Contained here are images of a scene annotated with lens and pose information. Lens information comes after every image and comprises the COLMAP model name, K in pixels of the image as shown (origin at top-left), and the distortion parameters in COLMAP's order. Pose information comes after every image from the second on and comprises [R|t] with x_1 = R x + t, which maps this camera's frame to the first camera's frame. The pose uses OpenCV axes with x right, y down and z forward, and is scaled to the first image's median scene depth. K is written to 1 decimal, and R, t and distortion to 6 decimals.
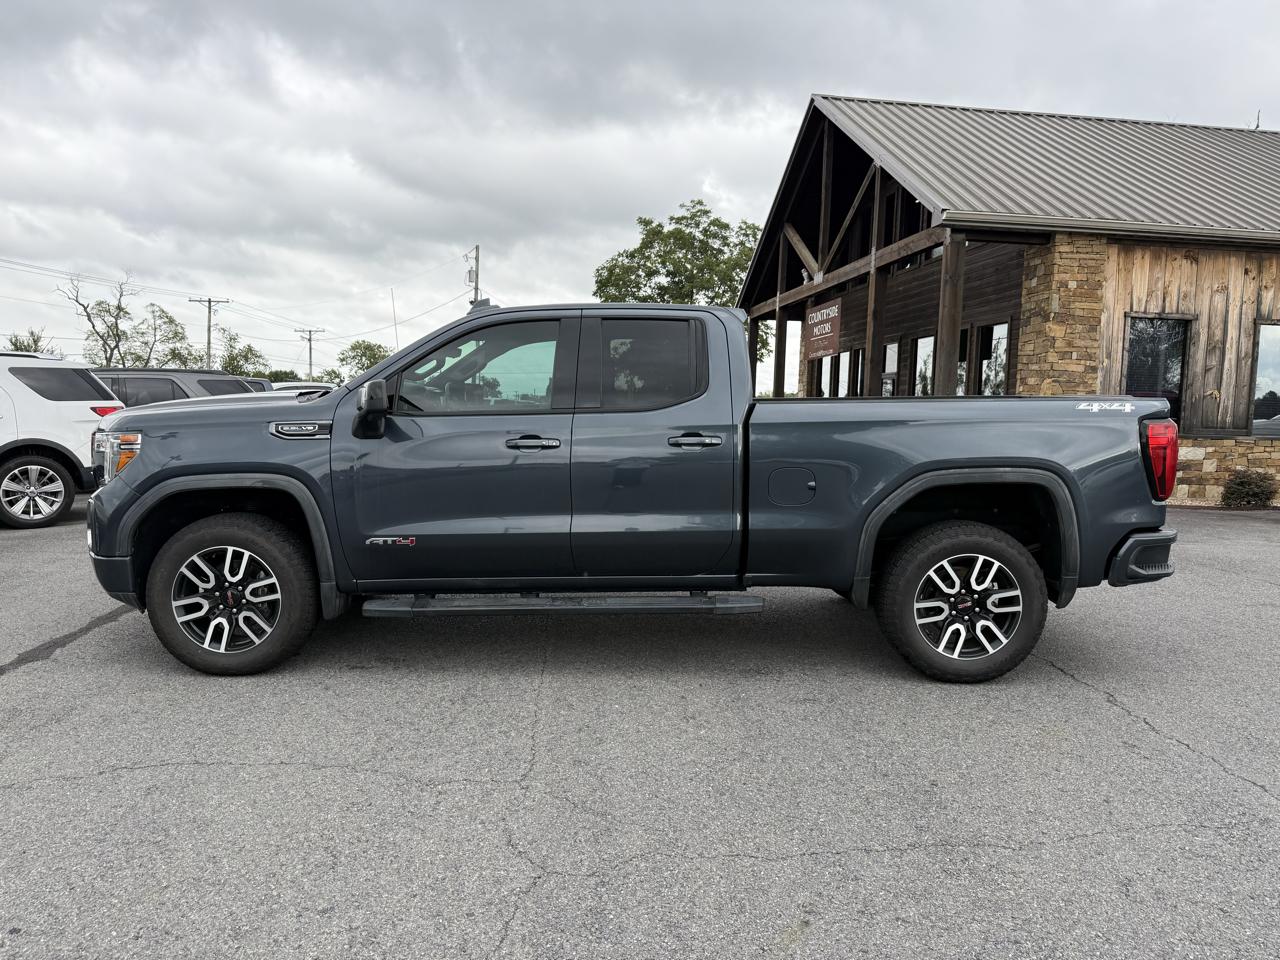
lens RADIAL K [[914.7, 0, 644.2], [0, 914.7, 487.1], [0, 0, 1]] dist [0.083038, -0.119407]
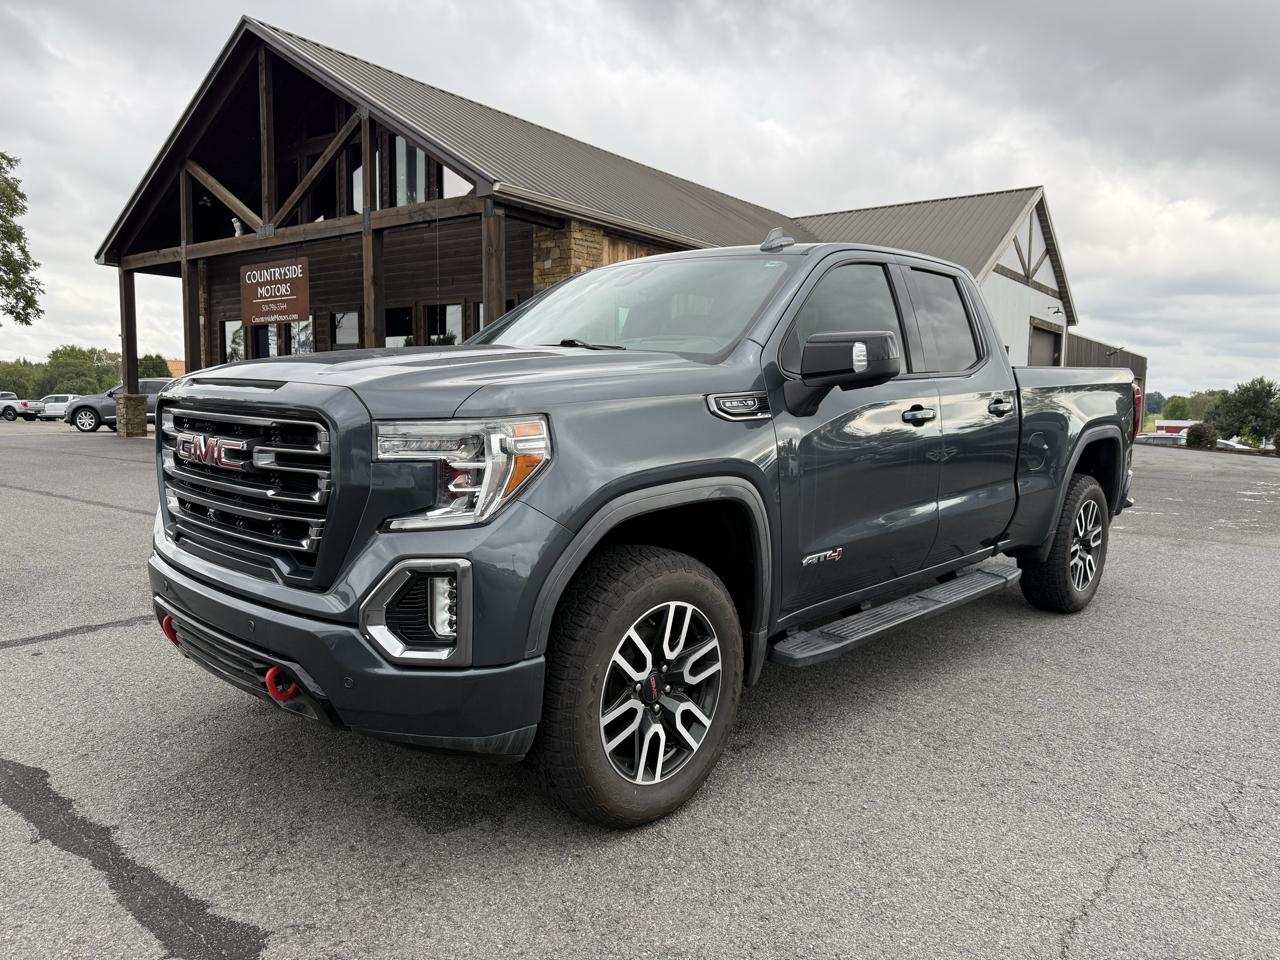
lens RADIAL K [[906.8, 0, 644.7], [0, 906.8, 496.6], [0, 0, 1]] dist [0.091936, -0.110459]
pose [[0.694119, -0.090873, 0.714101, -0.281836], [0.065635, 0.995857, 0.062929, -0.013613], [-0.716862, 0.003190, 0.697208, 0.193514]]
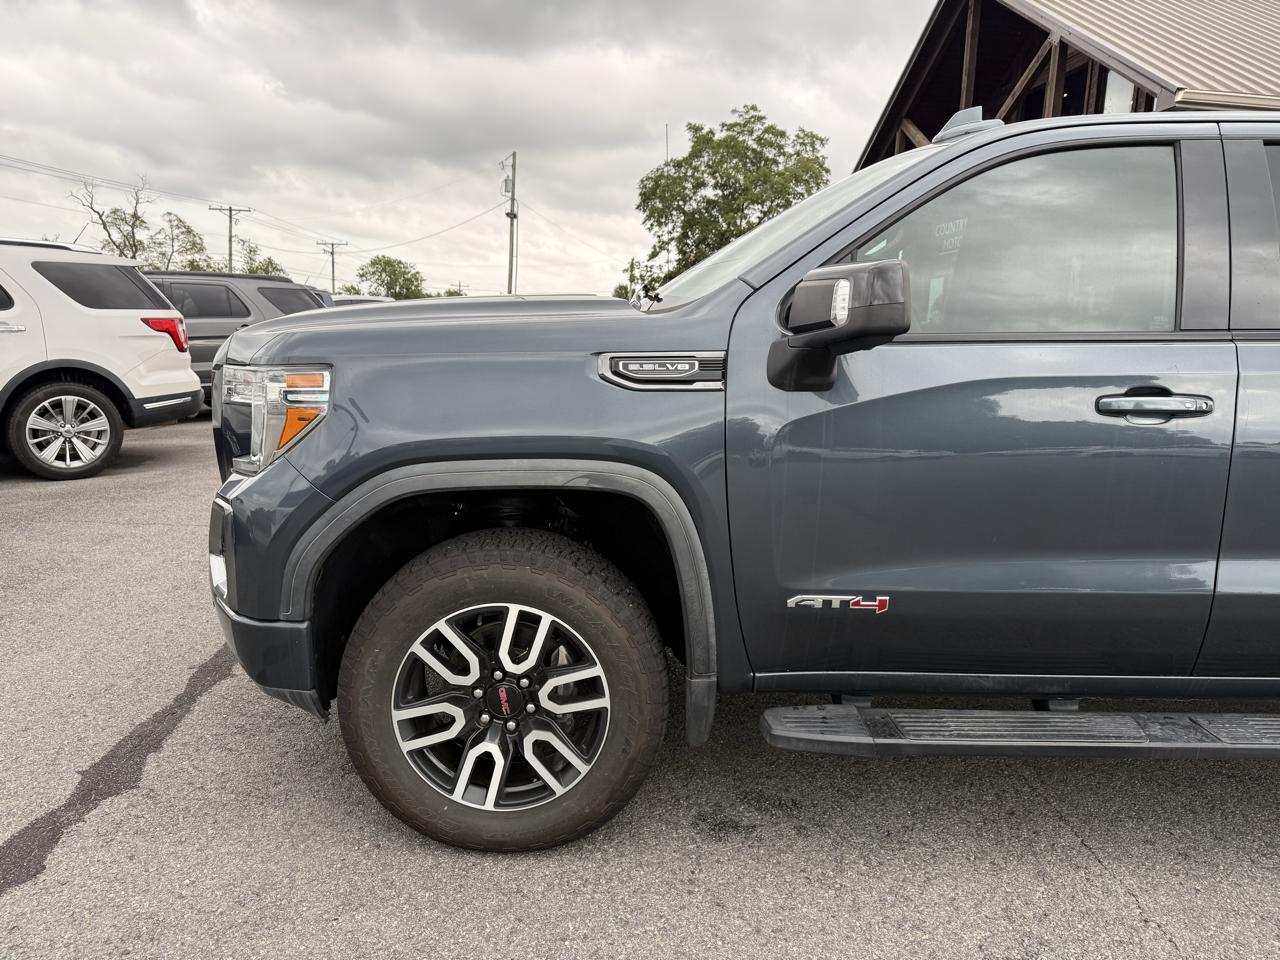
lens RADIAL K [[908.3, 0, 640.0], [0, 908.3, 480.0], [0, 0, 1]] dist [0.049346, -0.059544]
pose [[0.999770, 0.018441, -0.010930, -0.120924], [-0.017550, 0.996905, 0.076629, -0.013003], [0.012309, -0.076420, 0.997000, 0.168343]]
